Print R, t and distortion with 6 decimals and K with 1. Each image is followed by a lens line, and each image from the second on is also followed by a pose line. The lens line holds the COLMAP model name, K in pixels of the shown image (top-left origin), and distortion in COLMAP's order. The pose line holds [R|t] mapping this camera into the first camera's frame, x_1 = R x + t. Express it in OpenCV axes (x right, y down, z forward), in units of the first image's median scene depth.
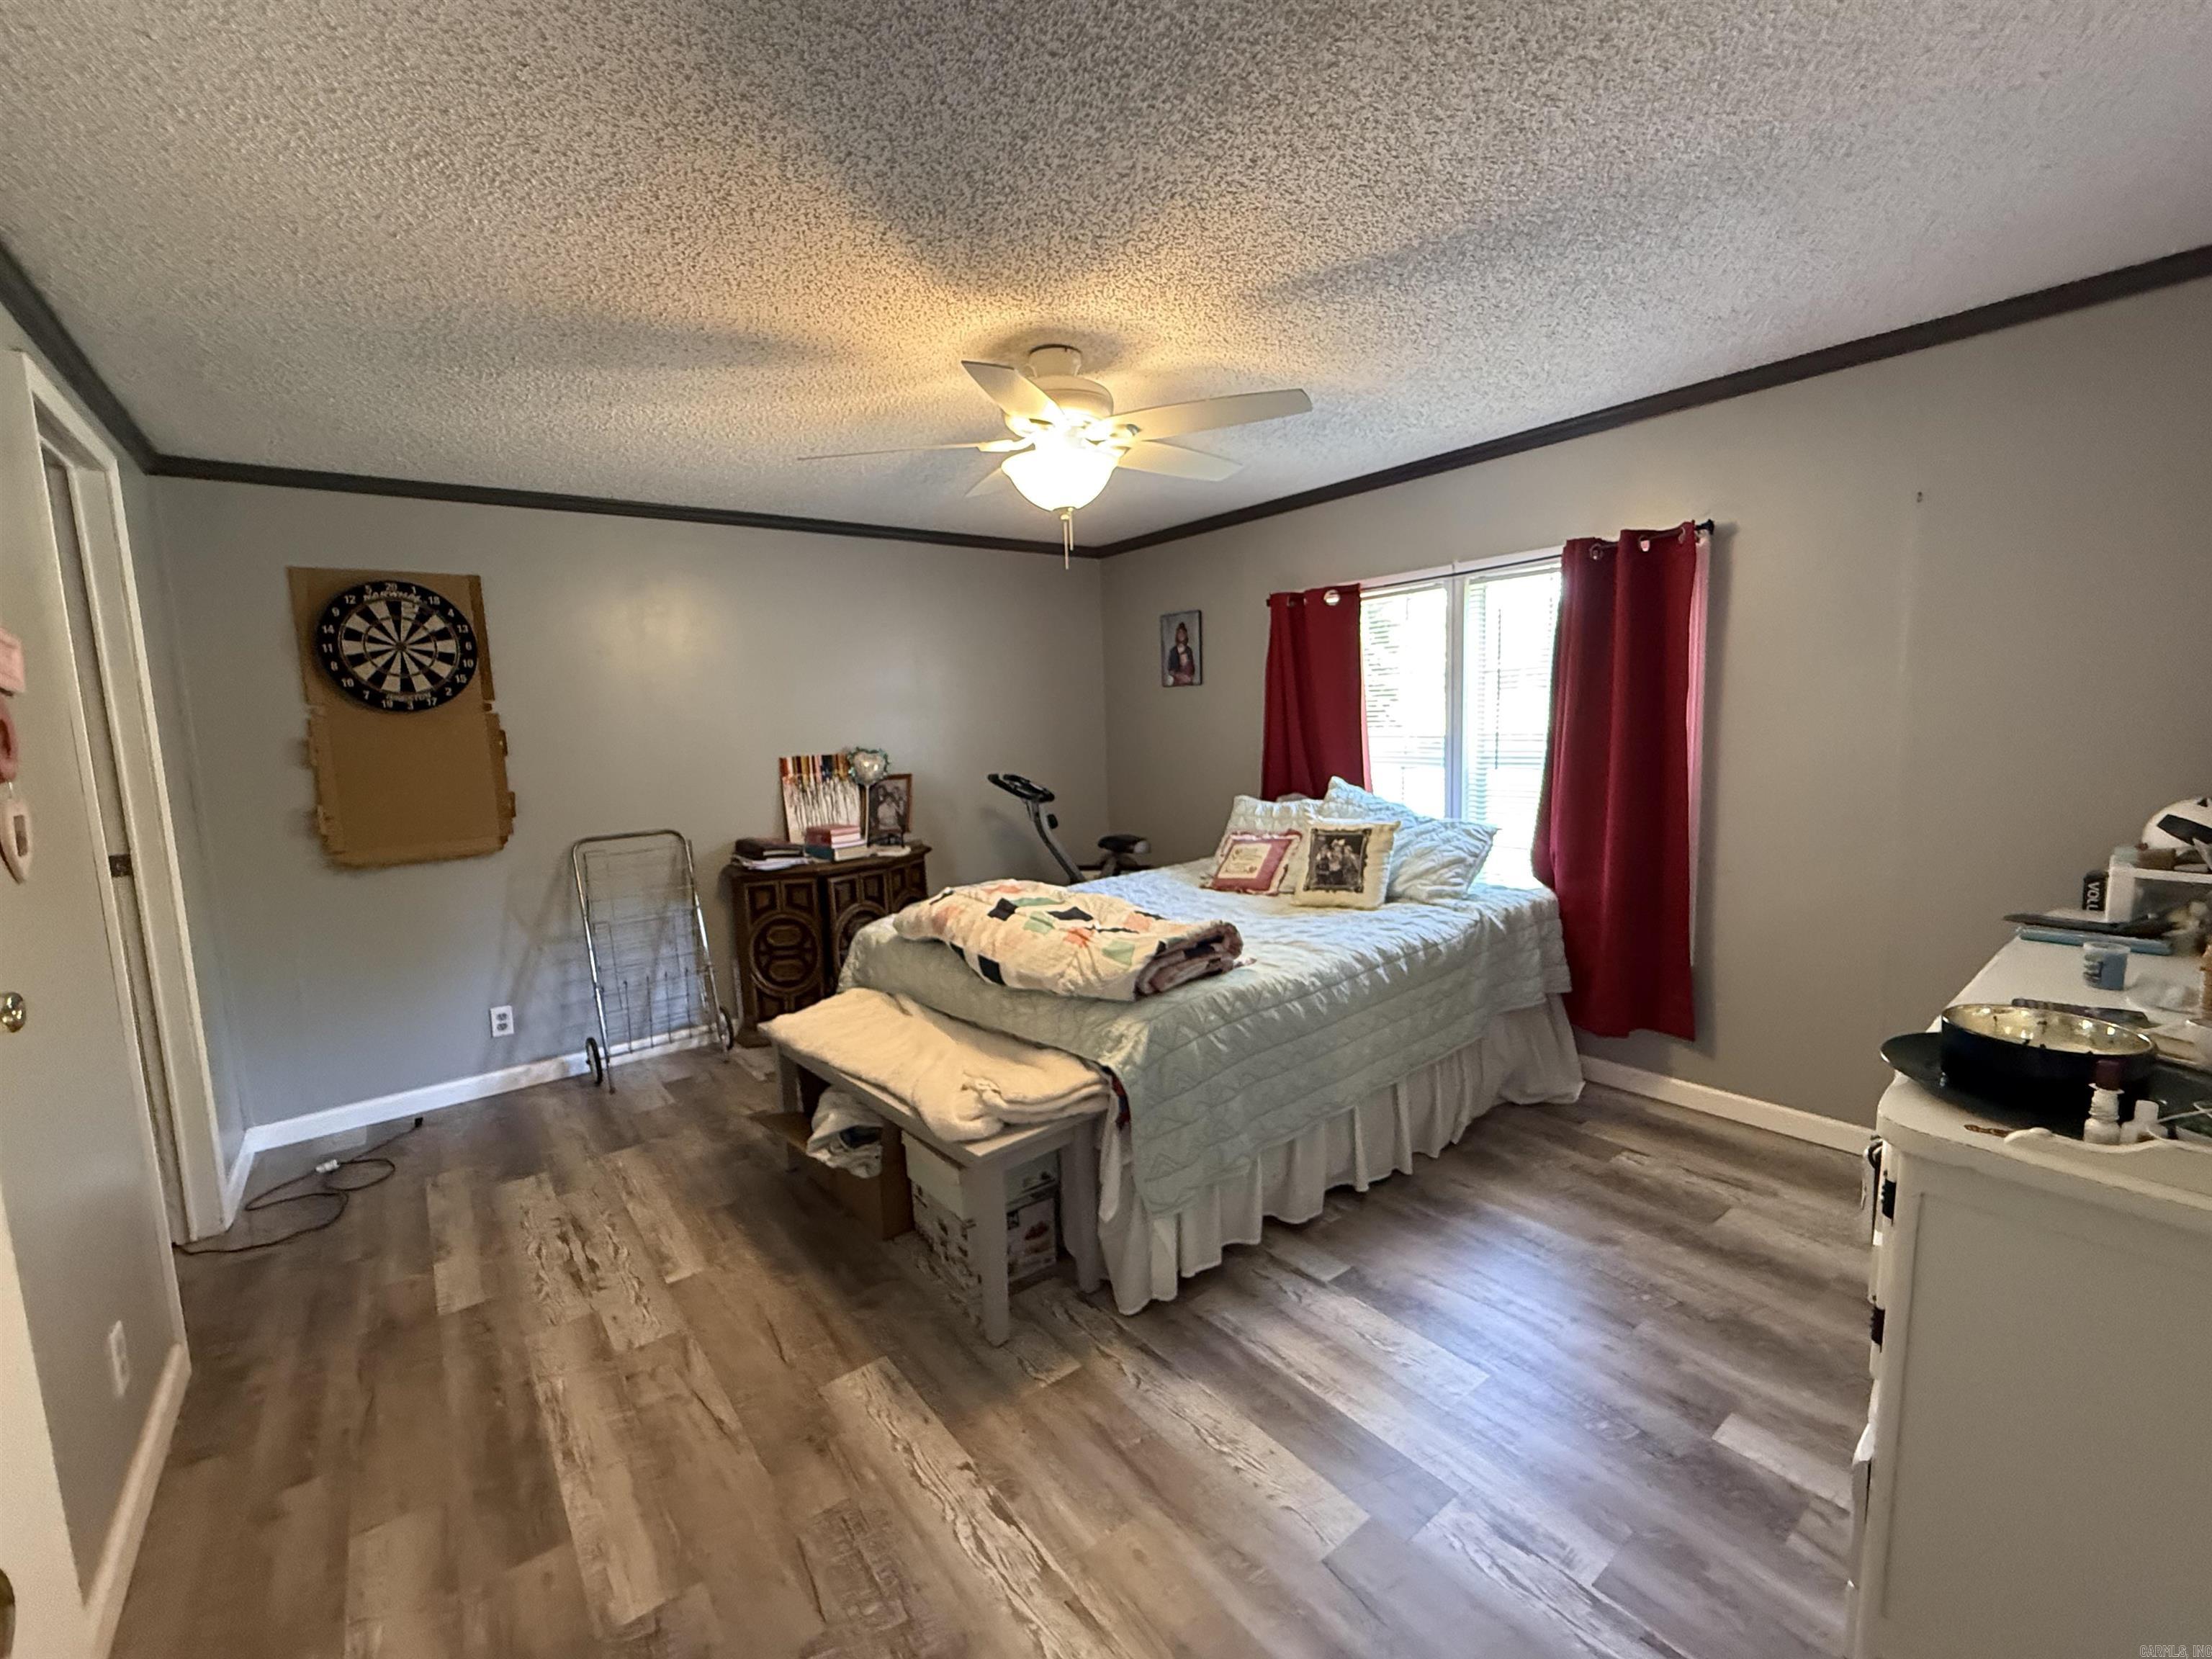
lens RADIAL K [[936.8, 0, 1106.0], [0, 936.8, 829.5], [0, 0, 1]] dist [0.000979, 0.000071]
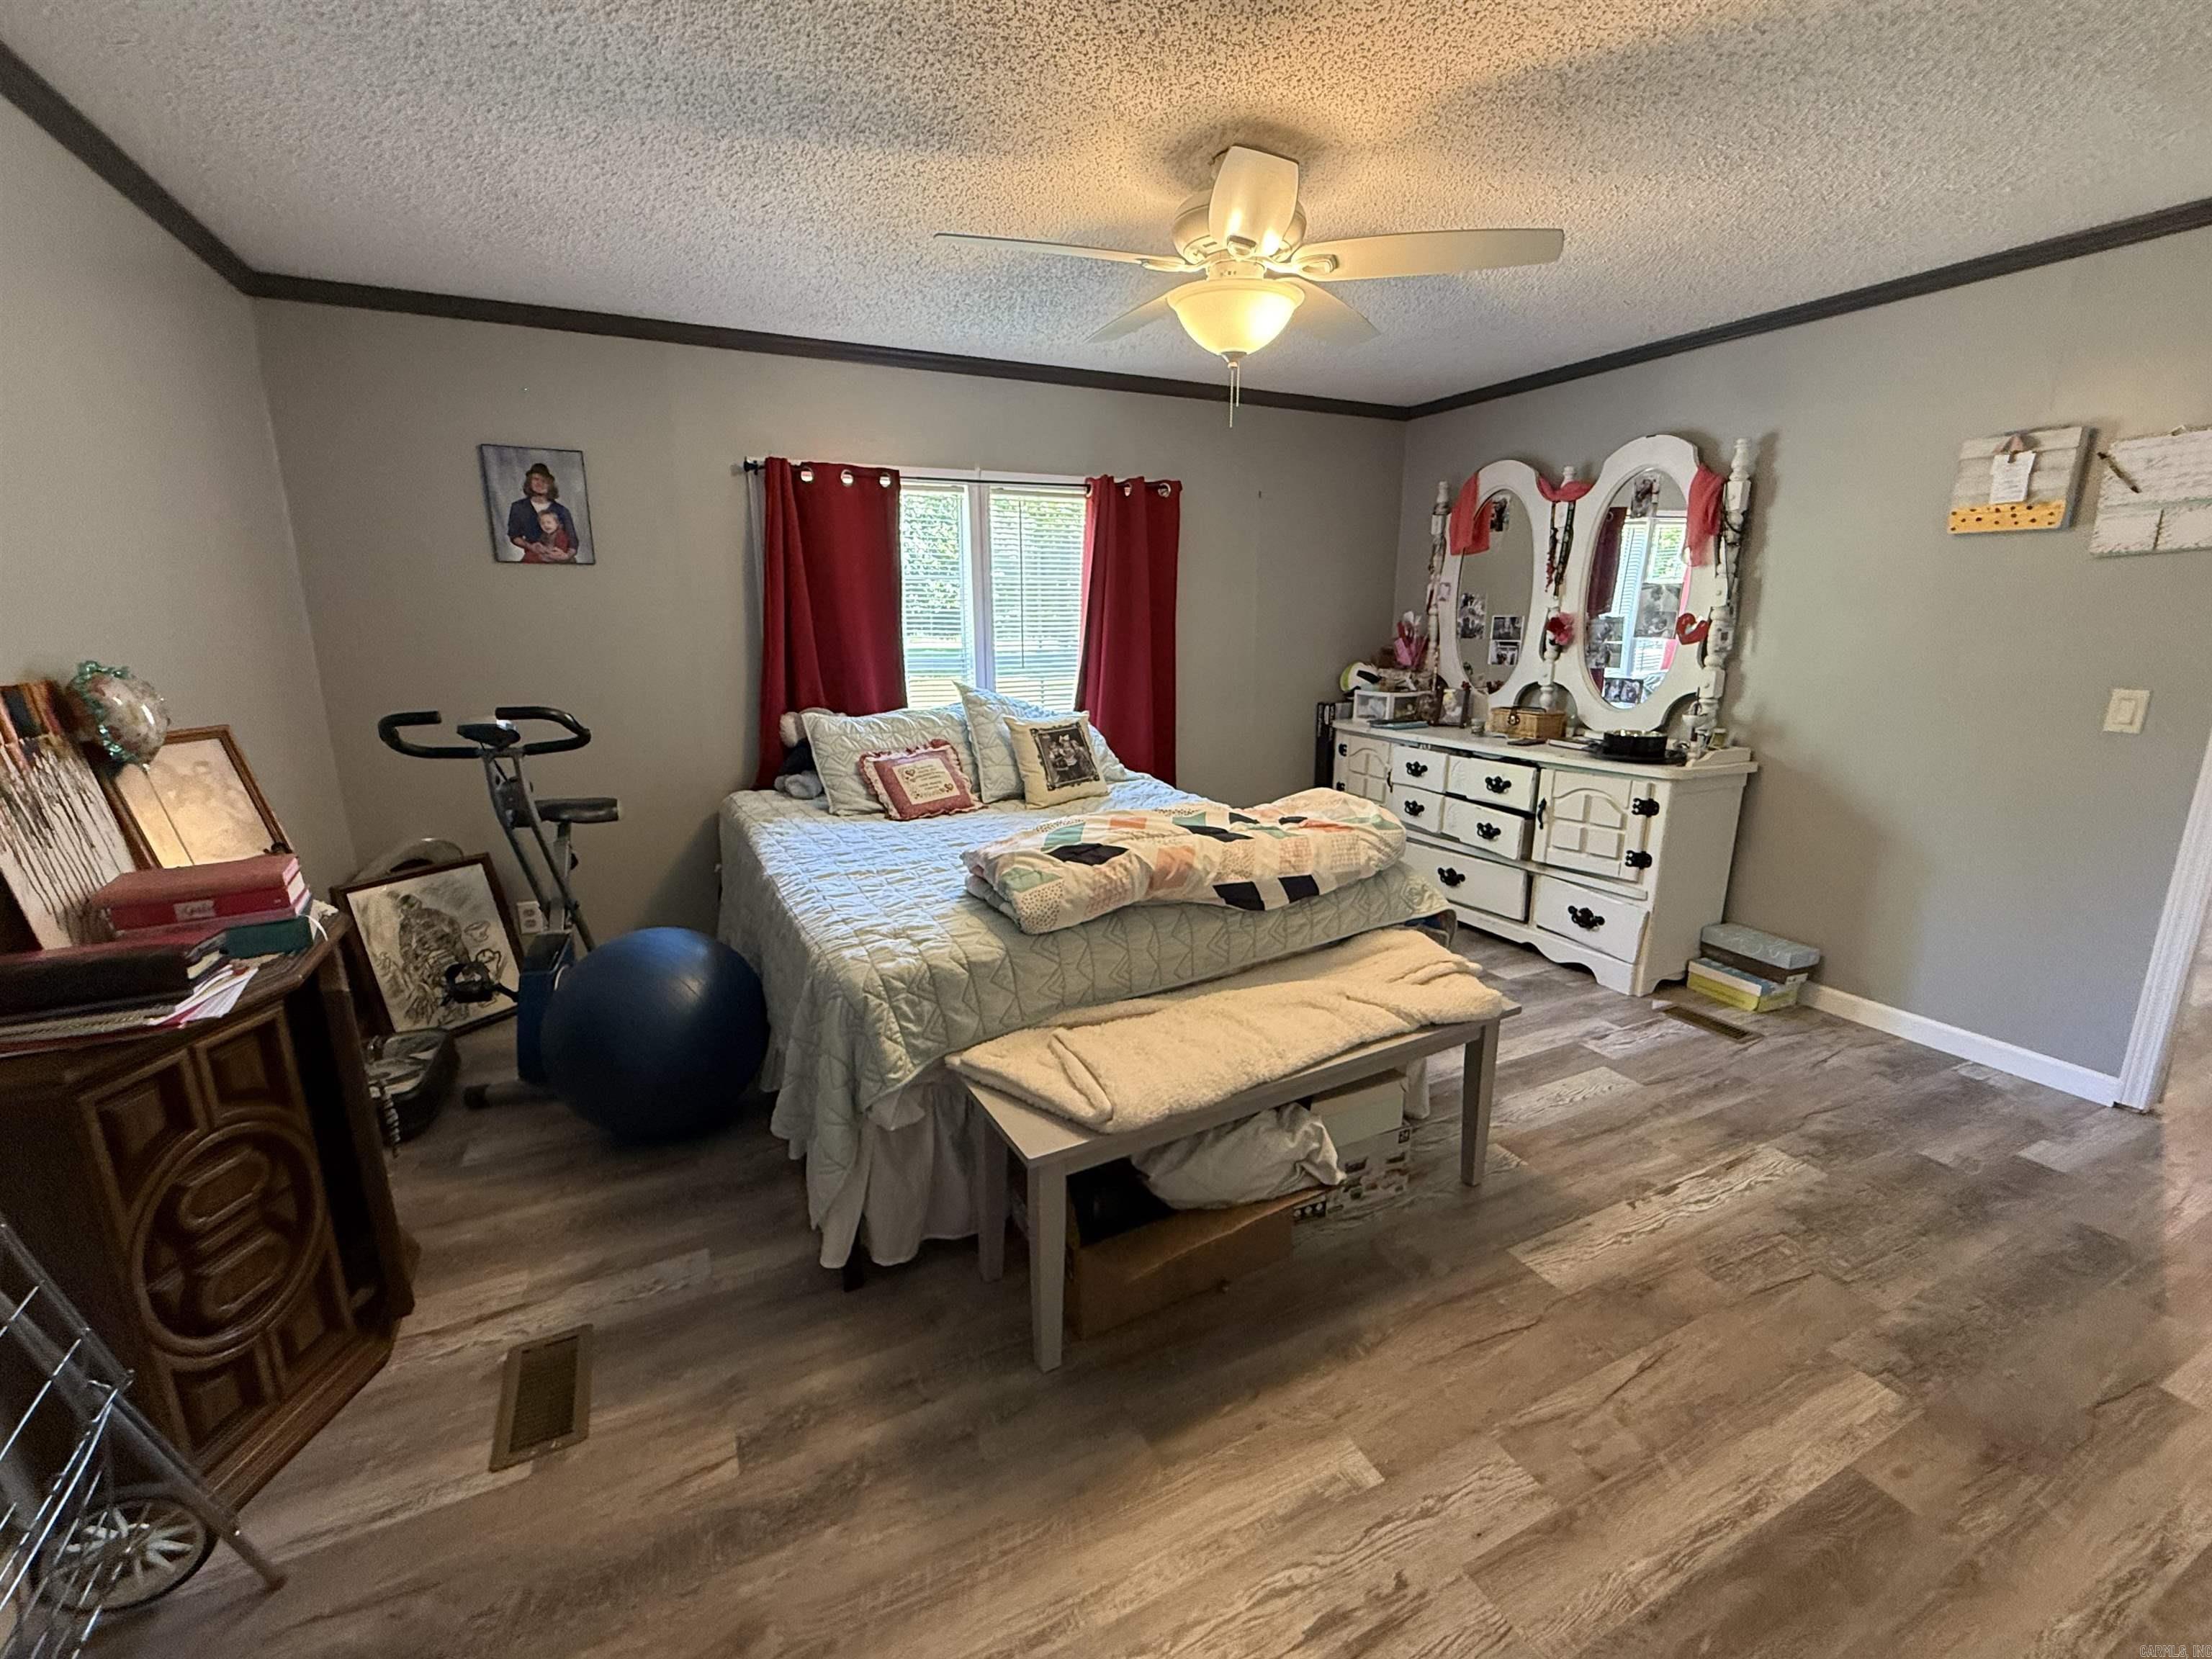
lens RADIAL K [[936.8, 0, 1106.0], [0, 936.8, 829.5], [0, 0, 1]] dist [0.000979, 0.000071]
pose [[0.201226, -0.186648, 0.961598, -1.020829], [0.114232, 0.979452, 0.166209, -0.073054], [-0.972861, 0.076400, 0.218412, 0.998694]]
